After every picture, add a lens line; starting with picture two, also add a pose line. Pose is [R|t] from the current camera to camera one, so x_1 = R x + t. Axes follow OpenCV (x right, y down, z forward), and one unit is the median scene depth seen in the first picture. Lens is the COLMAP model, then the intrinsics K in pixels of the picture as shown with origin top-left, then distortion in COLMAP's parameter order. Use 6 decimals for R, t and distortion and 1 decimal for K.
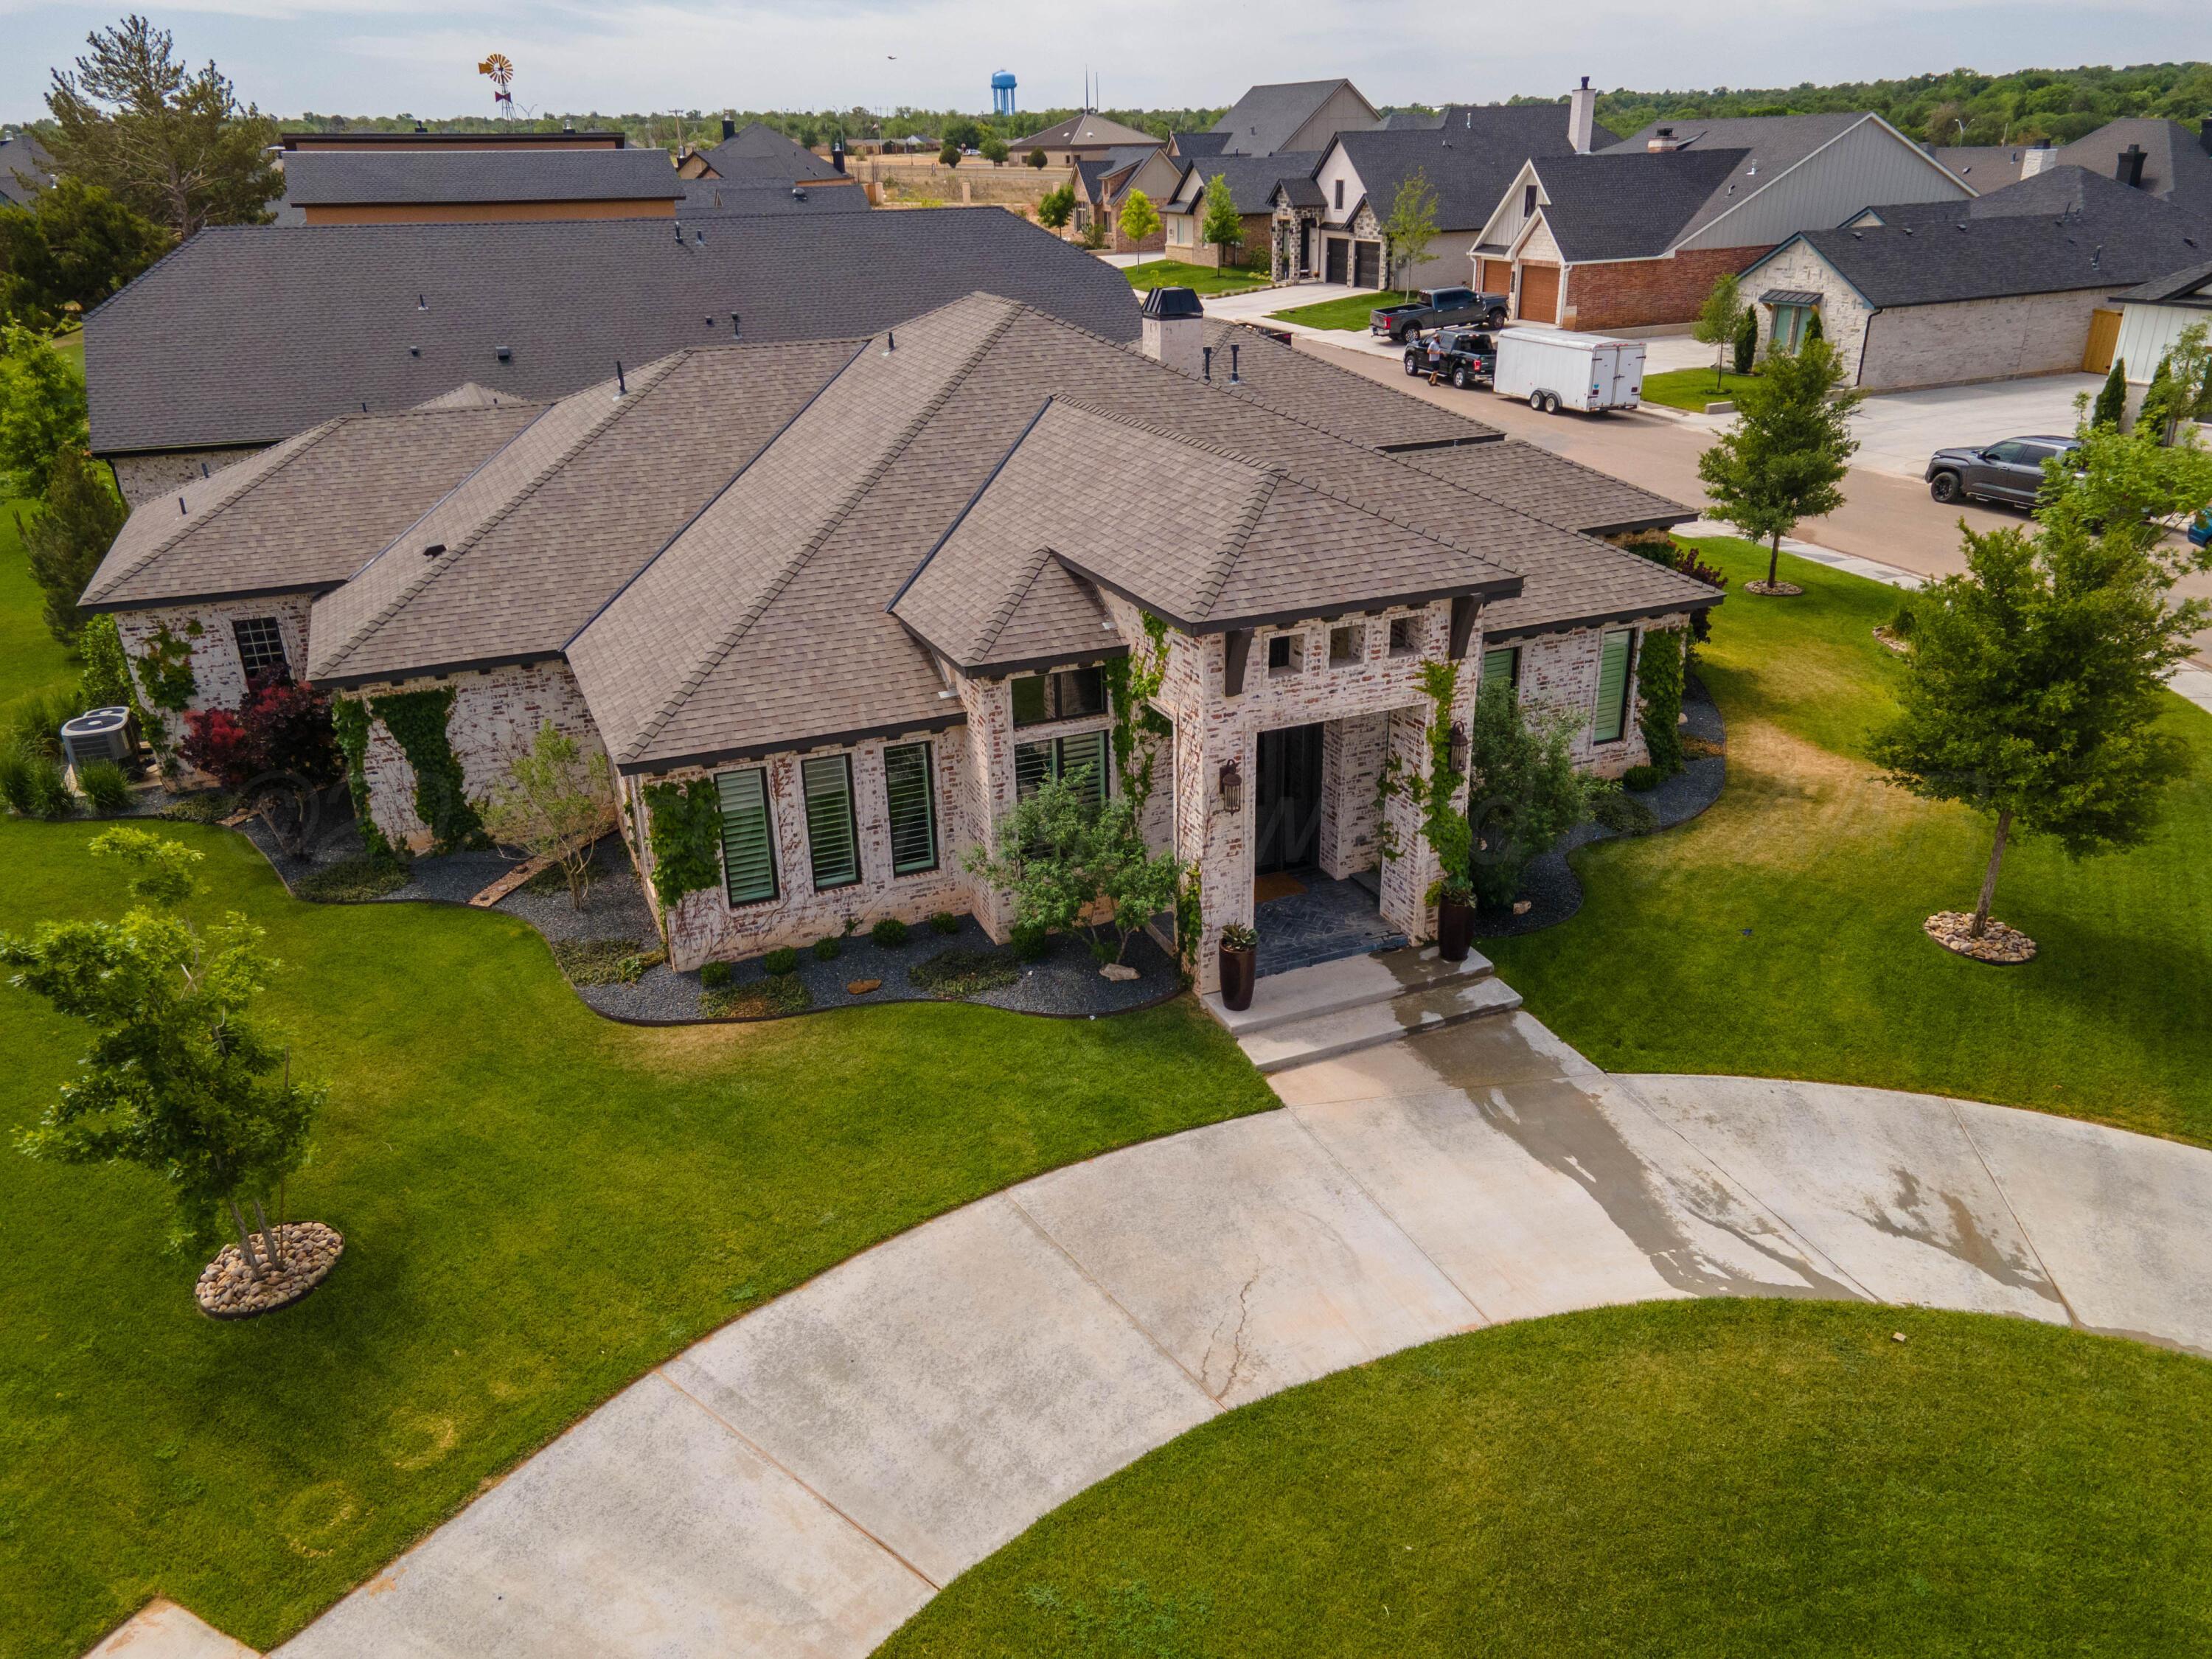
lens RADIAL K [[1610.5, 0, 1105.9], [0, 1610.5, 840.0], [0, 0, 1]] dist [0.030489, 0.031050]
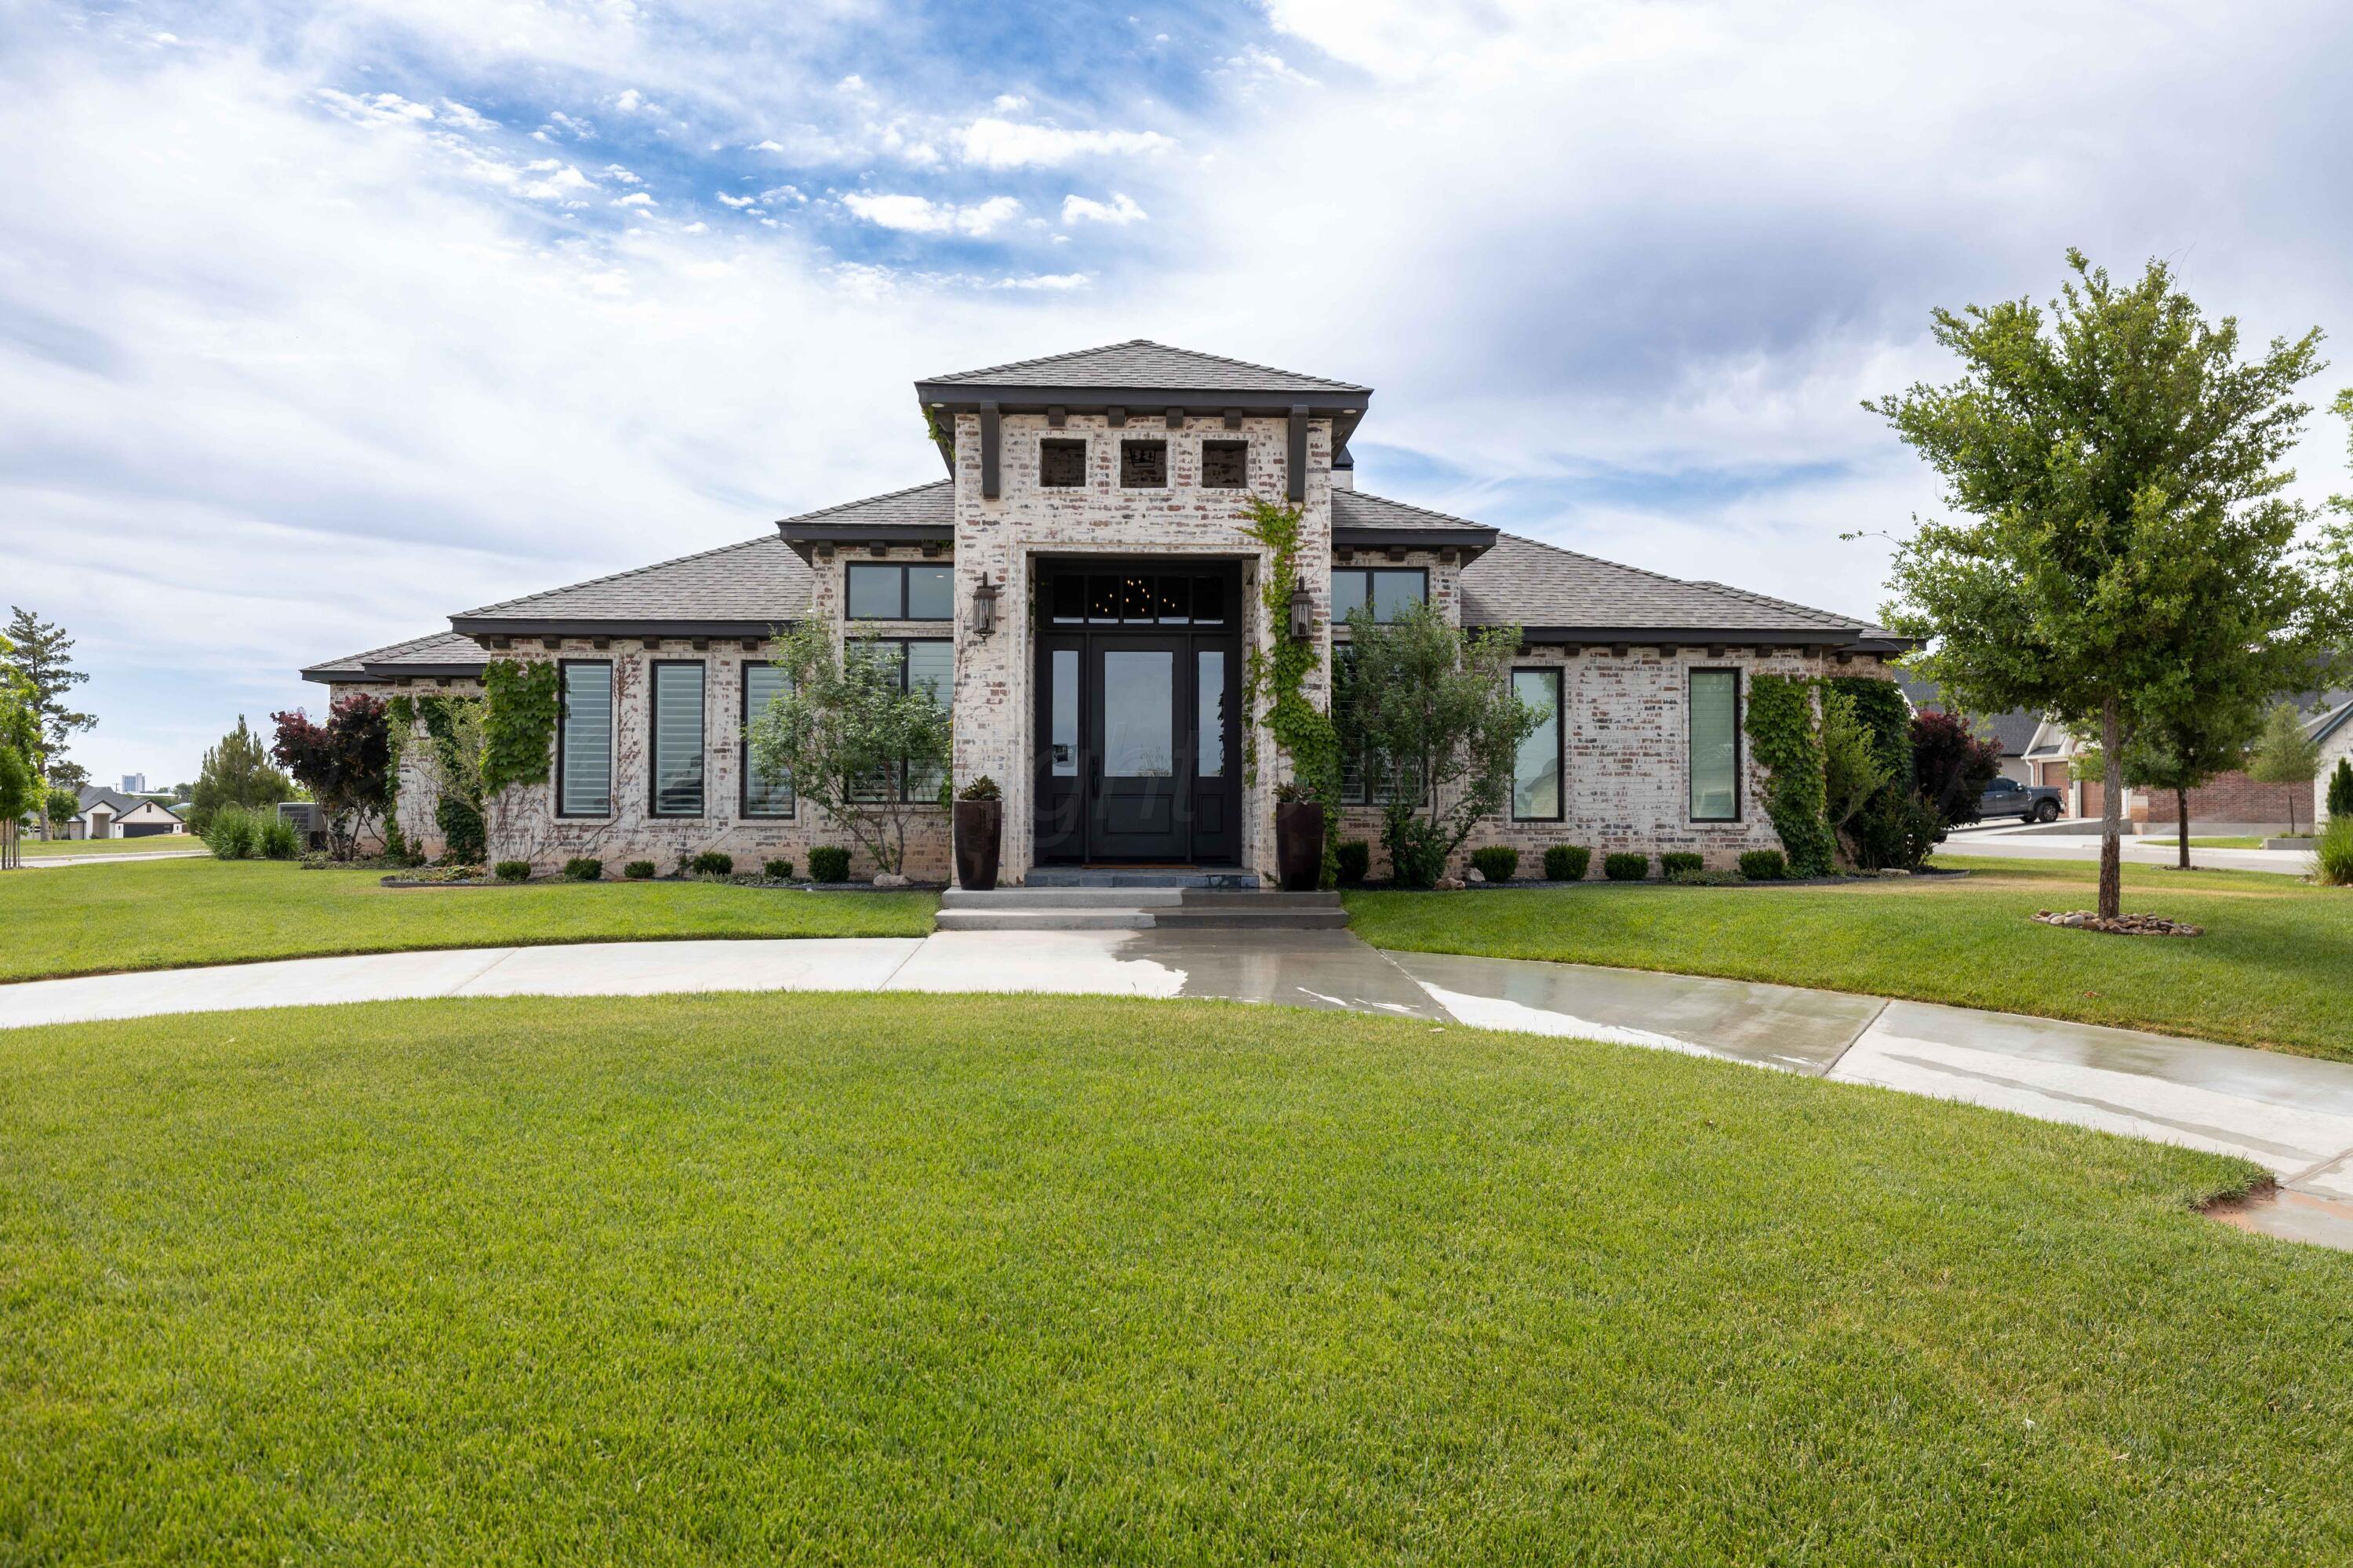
lens RADIAL K [[1635.9, 0, 1168.8], [0, 1635.9, 790.3], [0, 0, 1]] dist [0.006618, 0.006362]
pose [[0.932392, 0.017447, -0.361027, 0.381279], [-0.166015, 0.907914, -0.384877, 0.293070], [0.321066, 0.418793, 0.849429, 0.275657]]
